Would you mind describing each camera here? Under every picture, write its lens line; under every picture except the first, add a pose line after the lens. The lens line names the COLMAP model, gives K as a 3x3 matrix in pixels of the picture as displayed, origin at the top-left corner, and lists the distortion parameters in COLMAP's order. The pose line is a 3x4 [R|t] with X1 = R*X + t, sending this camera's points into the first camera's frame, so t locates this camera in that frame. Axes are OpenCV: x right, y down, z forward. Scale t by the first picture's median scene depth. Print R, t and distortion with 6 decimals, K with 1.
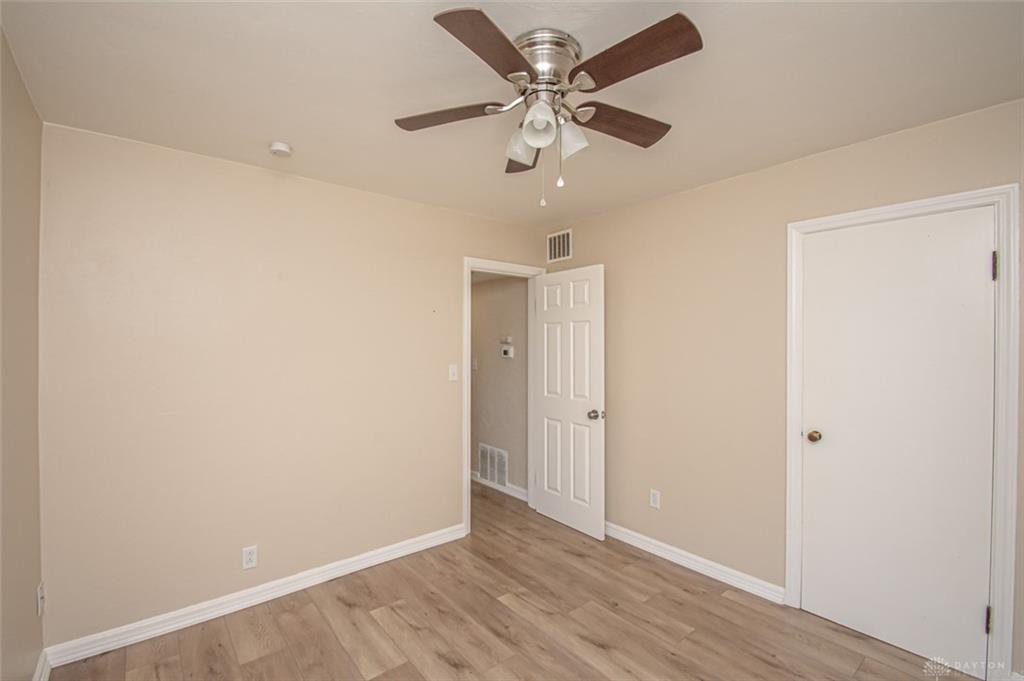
lens RADIAL K [[449.4, 0, 499.7], [0, 449.4, 345.4], [0, 0, 1]] dist [0.000228, -0.011736]
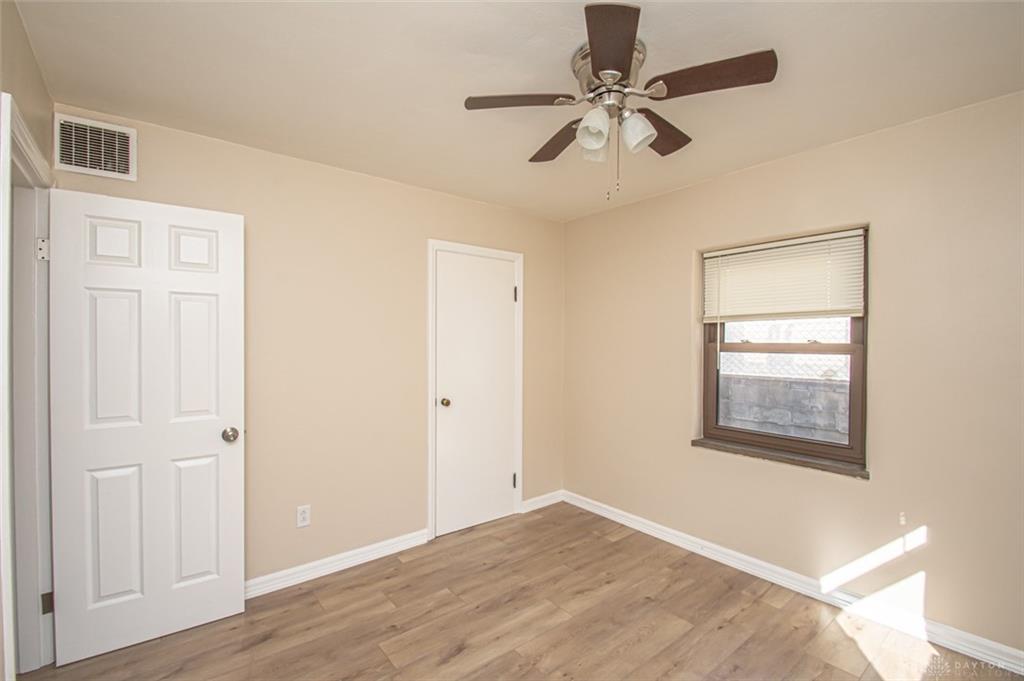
lens RADIAL K [[449.4, 0, 499.7], [0, 449.4, 345.4], [0, 0, 1]] dist [0.000228, -0.011736]
pose [[0.000498, -0.010112, 0.999949, -0.557723], [0.000885, 0.999948, 0.010112, 0.016490], [-0.999999, 0.000880, 0.000507, 0.719418]]
